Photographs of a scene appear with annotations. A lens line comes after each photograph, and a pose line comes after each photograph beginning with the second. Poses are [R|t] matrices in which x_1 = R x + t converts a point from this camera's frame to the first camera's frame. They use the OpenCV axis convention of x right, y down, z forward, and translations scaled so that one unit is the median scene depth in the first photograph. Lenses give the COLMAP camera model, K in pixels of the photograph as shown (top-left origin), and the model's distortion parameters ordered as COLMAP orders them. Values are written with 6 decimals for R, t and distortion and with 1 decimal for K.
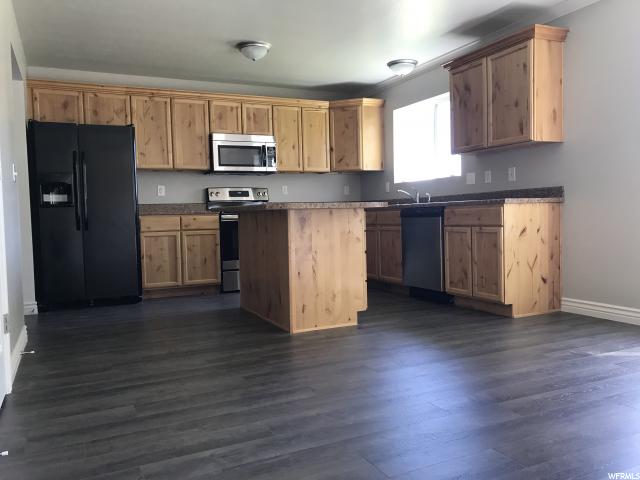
lens RADIAL K [[528.4, 0, 318.0], [0, 528.4, 241.1], [0, 0, 1]] dist [0.037067, -0.029880]
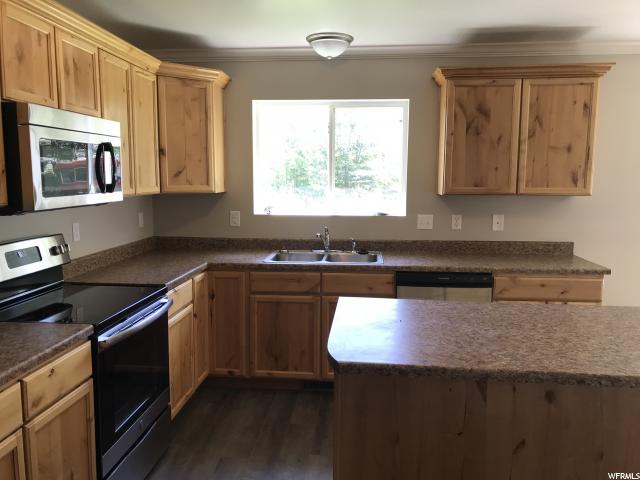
lens RADIAL K [[528.4, 0, 316.8], [0, 528.4, 236.4], [0, 0, 1]] dist [0.037067, -0.029880]
pose [[0.510514, -0.072190, 0.856834, -0.415162], [0.024597, 0.997288, 0.069368, -0.140578], [-0.859517, -0.014338, 0.510905, 0.680236]]
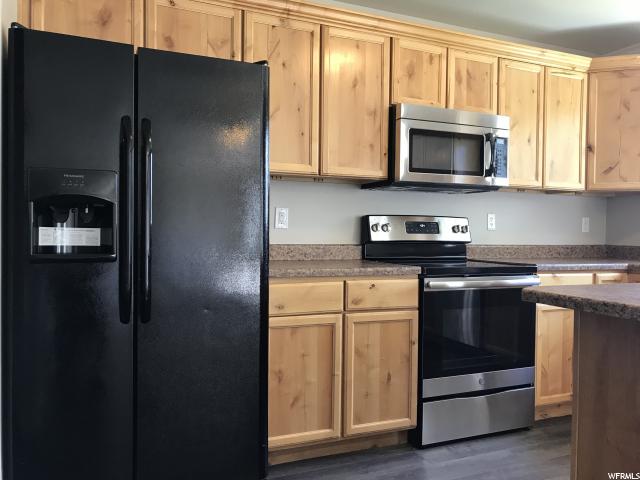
lens RADIAL K [[528.4, 0, 317.3], [0, 528.4, 240.7], [0, 0, 1]] dist [0.037067, -0.029880]
pose [[0.999045, 0.037983, -0.021612, -0.266044], [-0.038680, 0.998712, -0.032822, -0.062510], [0.020337, 0.033627, 0.999228, 0.538246]]
